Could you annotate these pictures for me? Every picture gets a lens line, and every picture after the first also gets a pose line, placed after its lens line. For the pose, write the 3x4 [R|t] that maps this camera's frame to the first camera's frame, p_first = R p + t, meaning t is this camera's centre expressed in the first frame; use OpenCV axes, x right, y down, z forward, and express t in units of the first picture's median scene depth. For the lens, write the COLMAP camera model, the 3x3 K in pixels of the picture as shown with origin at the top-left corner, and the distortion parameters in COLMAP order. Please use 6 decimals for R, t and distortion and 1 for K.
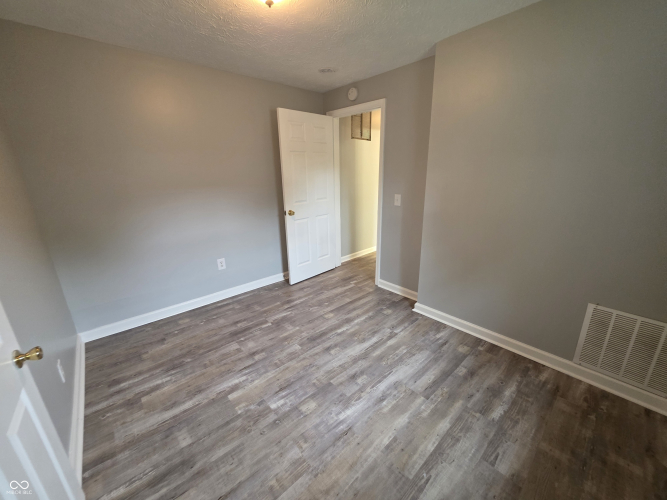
lens RADIAL K [[267.3, 0, 333.5], [0, 267.3, 250.0], [0, 0, 1]] dist [0.001208, -0.001033]
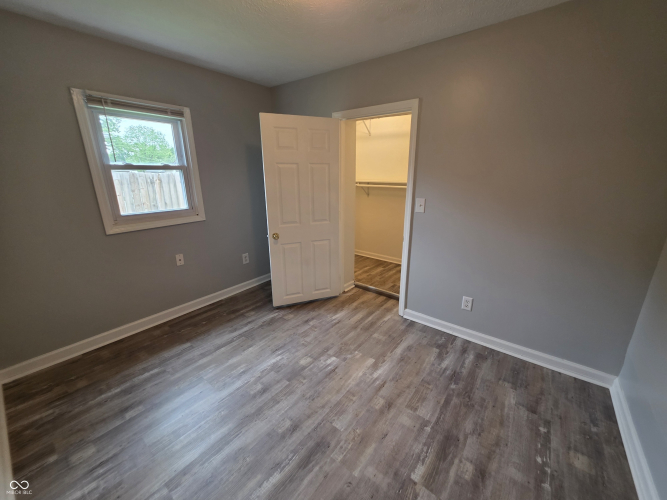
lens RADIAL K [[267.3, 0, 332.3], [0, 267.3, 247.3], [0, 0, 1]] dist [0.001208, -0.001033]
pose [[-0.984085, 0.066976, -0.164595, -0.041123], [-0.033557, 0.839544, 0.542254, -0.488461], [0.174503, 0.539147, -0.823935, 1.577759]]
